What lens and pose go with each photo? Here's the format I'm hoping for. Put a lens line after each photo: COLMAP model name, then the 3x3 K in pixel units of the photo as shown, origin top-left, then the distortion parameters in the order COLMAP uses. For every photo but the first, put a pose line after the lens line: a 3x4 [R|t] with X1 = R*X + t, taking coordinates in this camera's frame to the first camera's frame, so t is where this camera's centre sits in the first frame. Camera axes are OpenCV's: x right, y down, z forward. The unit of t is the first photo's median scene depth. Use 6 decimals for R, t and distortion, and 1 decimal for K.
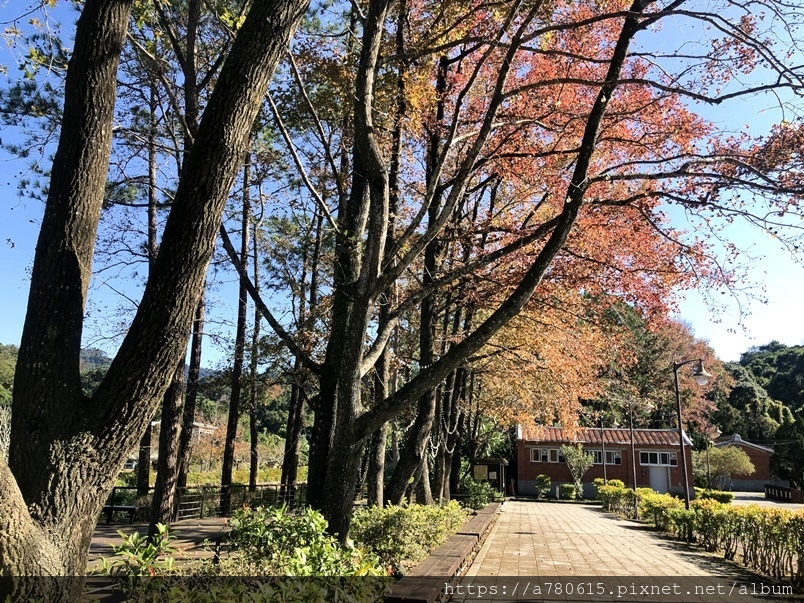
lens RADIAL K [[668.9, 0, 402.0], [0, 668.9, 301.5], [0, 0, 1]] dist [0.011110, 0.017676]
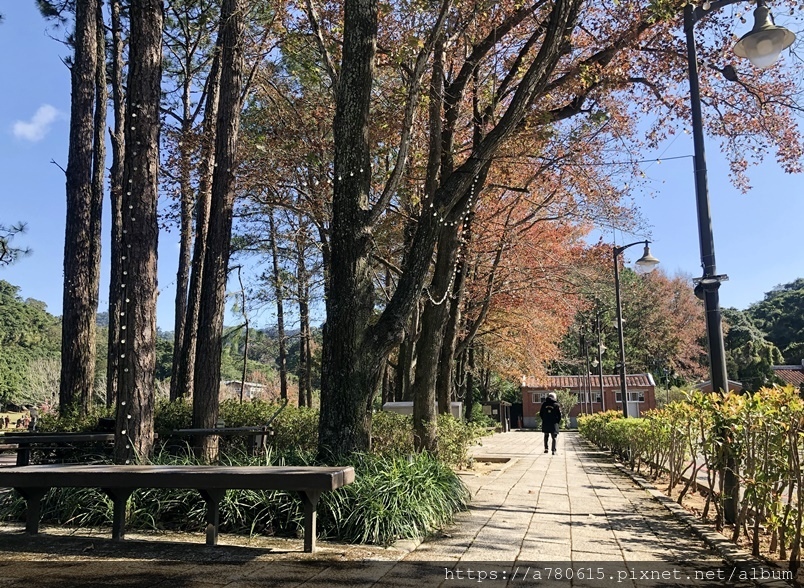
lens RADIAL K [[680.5, 0, 402.0], [0, 680.5, 294.0], [0, 0, 1]] dist [0.034283, -0.004252]
pose [[0.997876, -0.045145, -0.046968, 0.009266], [0.048133, 0.996753, 0.064553, -0.072876], [0.043901, -0.066677, 0.996808, -0.334295]]
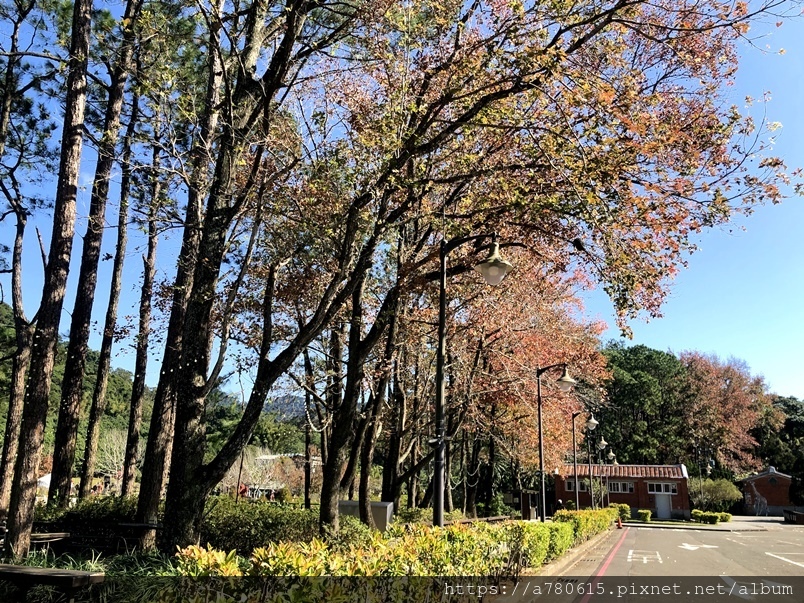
lens RADIAL K [[668.9, 0, 402.0], [0, 668.9, 301.5], [0, 0, 1]] dist [0.011110, 0.017676]
pose [[0.989000, -0.041015, -0.142115, 0.078257], [0.035508, 0.998525, -0.041071, -0.093977], [0.143590, 0.035573, 0.988998, -0.381951]]
